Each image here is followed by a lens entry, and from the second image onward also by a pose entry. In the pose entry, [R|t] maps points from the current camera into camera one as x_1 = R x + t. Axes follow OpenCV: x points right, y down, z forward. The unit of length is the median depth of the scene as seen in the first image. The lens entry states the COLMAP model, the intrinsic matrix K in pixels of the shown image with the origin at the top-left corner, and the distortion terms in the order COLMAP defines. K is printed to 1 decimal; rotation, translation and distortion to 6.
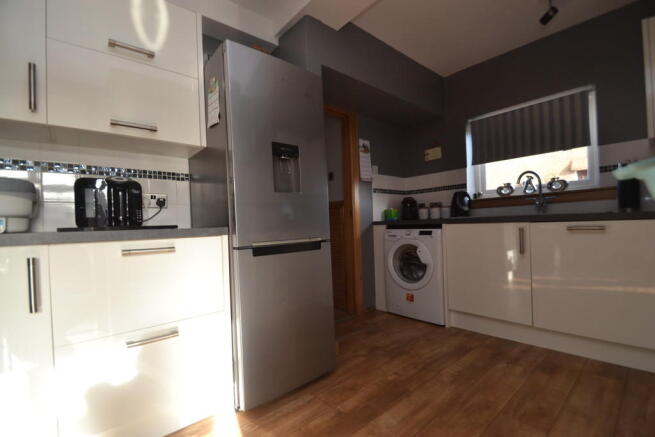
lens RADIAL K [[292.9, 0, 334.6], [0, 292.9, 224.3], [0, 0, 1]] dist [0.024318, -0.022539]
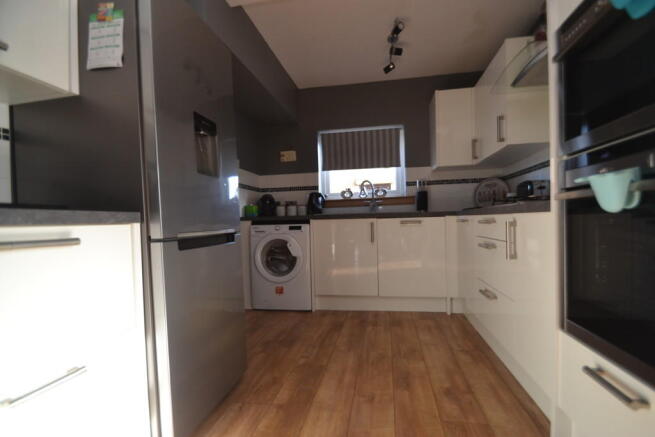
lens RADIAL K [[292.9, 0, 334.6], [0, 292.9, 224.3], [0, 0, 1]] dist [0.024318, -0.022539]
pose [[0.780208, 0.006185, 0.625490, -0.277282], [-0.000229, 0.999954, -0.009603, 0.029021], [-0.625520, 0.007349, 0.780173, 0.073743]]
